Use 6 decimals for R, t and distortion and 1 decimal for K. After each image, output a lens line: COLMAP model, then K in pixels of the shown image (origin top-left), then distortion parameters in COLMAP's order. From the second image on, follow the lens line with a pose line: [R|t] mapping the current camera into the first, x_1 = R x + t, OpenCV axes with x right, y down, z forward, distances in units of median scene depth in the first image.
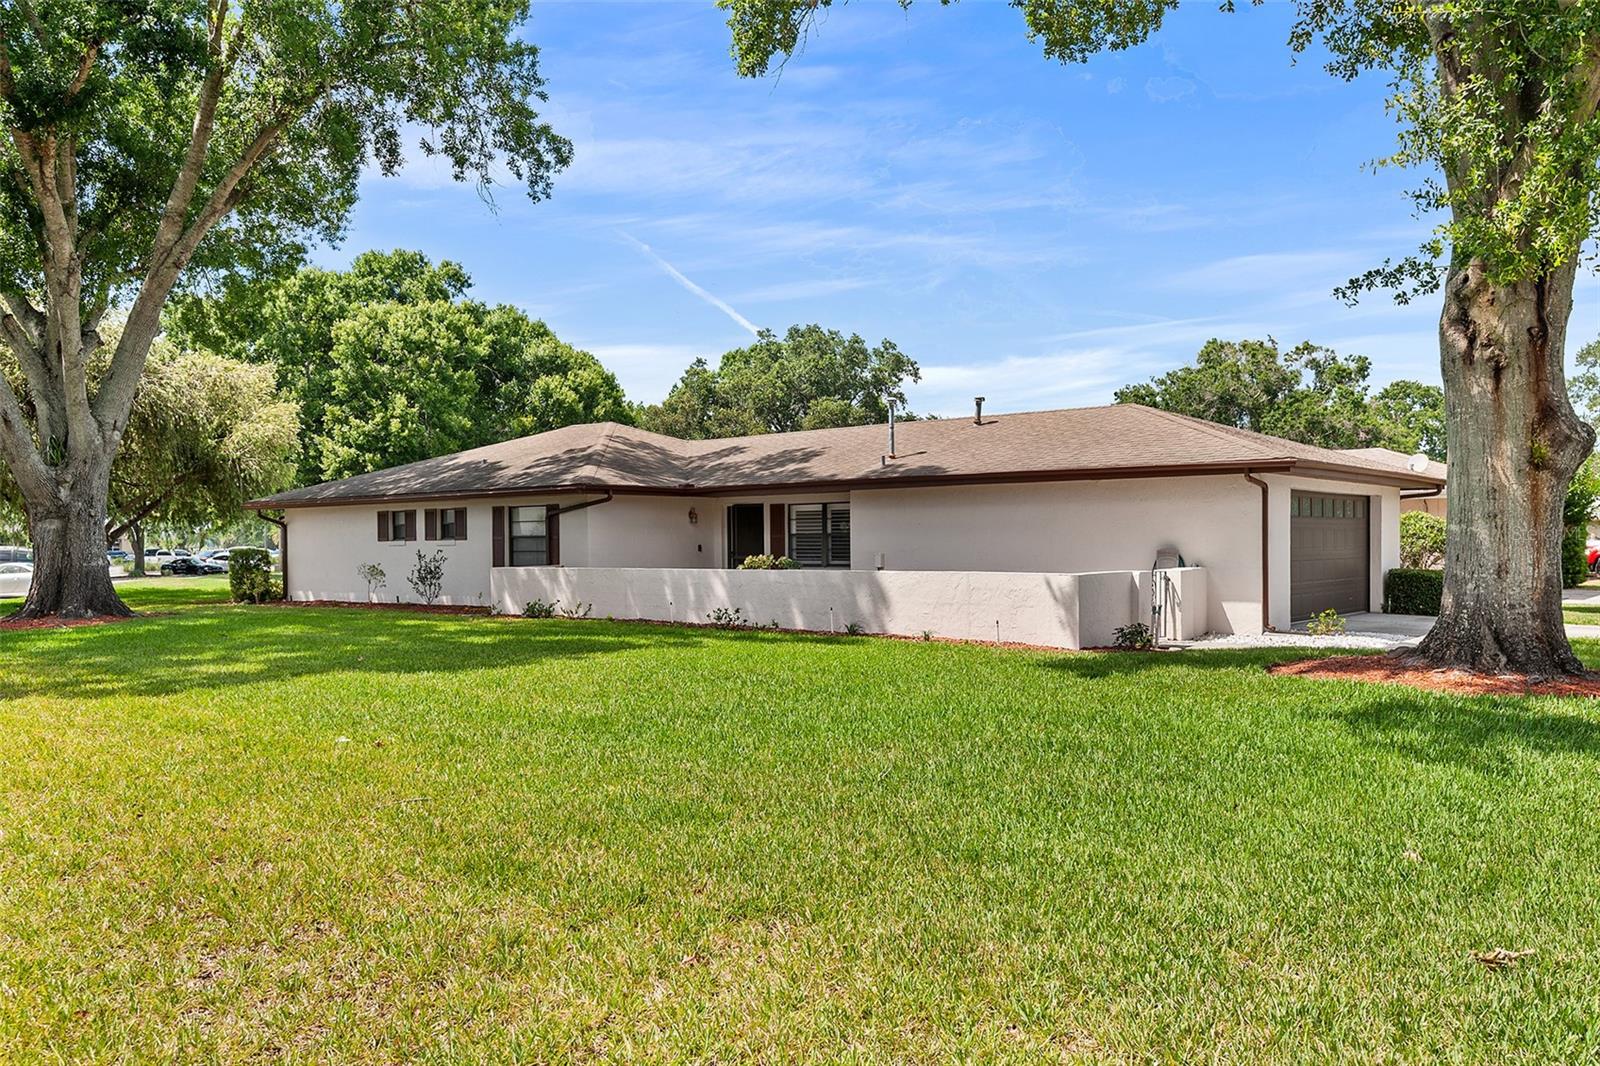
lens RADIAL K [[1311.9, 0, 800.0], [0, 1311.9, 533.0], [0, 0, 1]] dist [-0.006467, -0.028661]
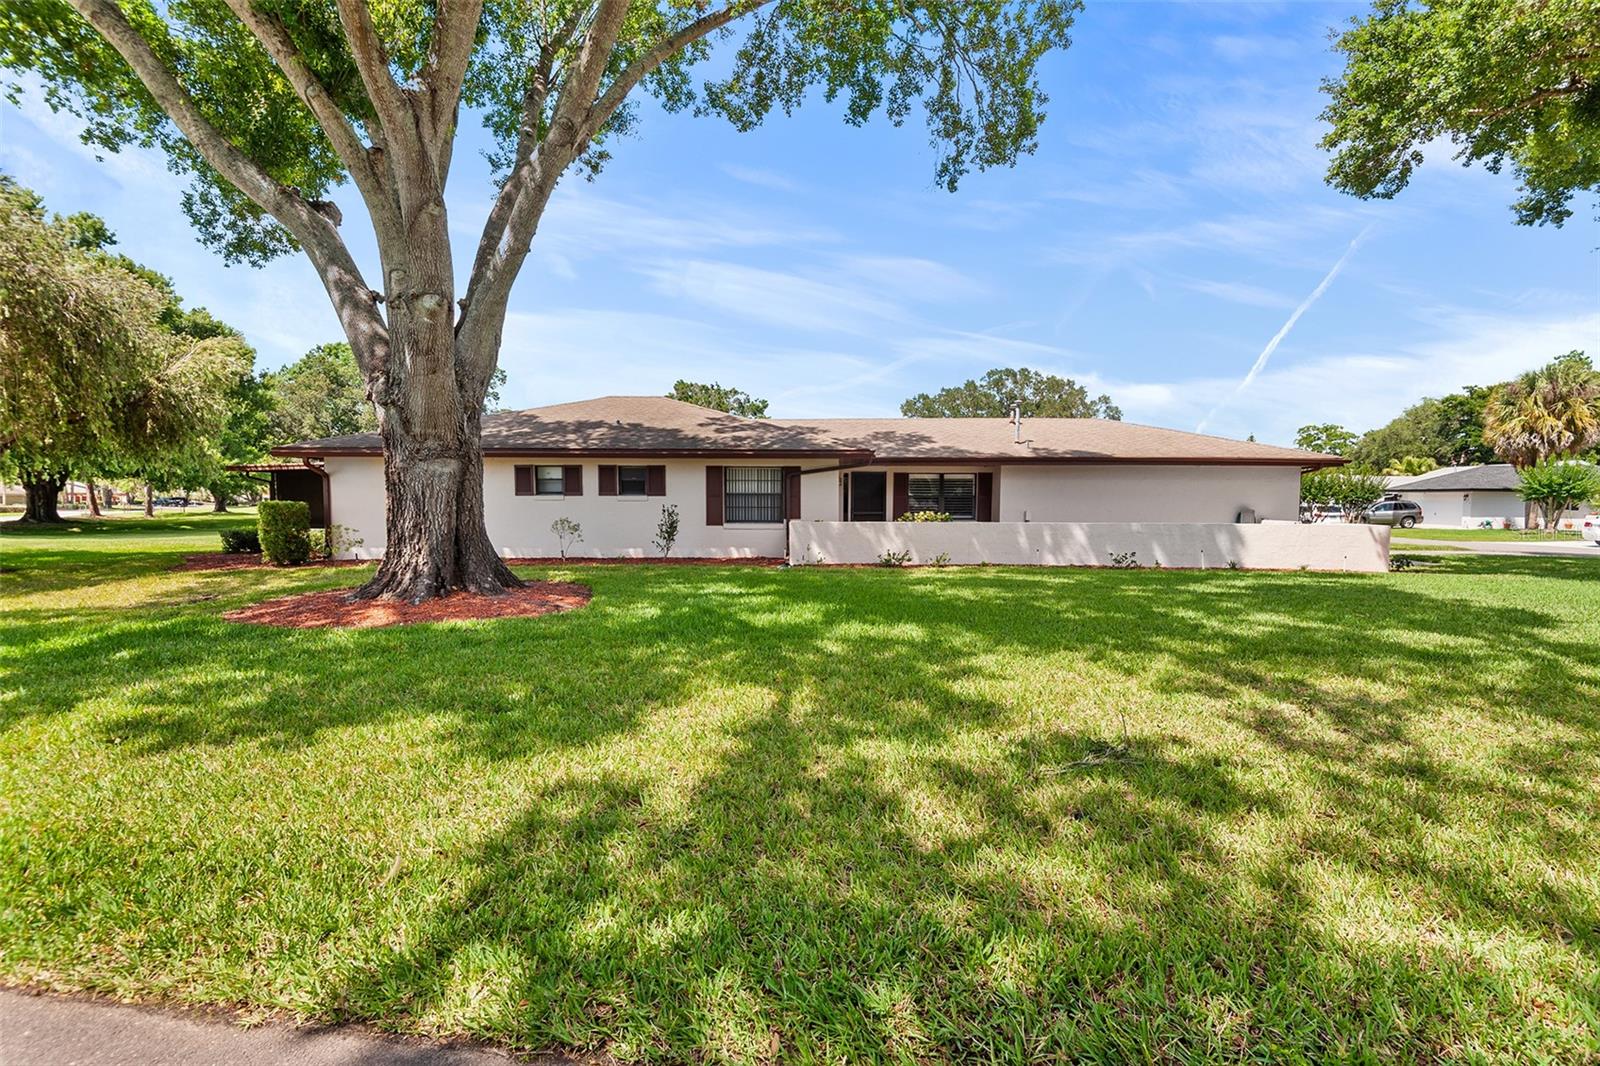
lens RADIAL K [[768.9, 0, 815.9], [0, 768.9, 539.7], [0, 0, 1]] dist [-0.000689, -0.032852]
pose [[0.761317, -0.021800, 0.648014, -0.603551], [-0.011968, 0.998792, 0.047661, 0.010135], [-0.648270, -0.044041, 0.760136, 0.457971]]
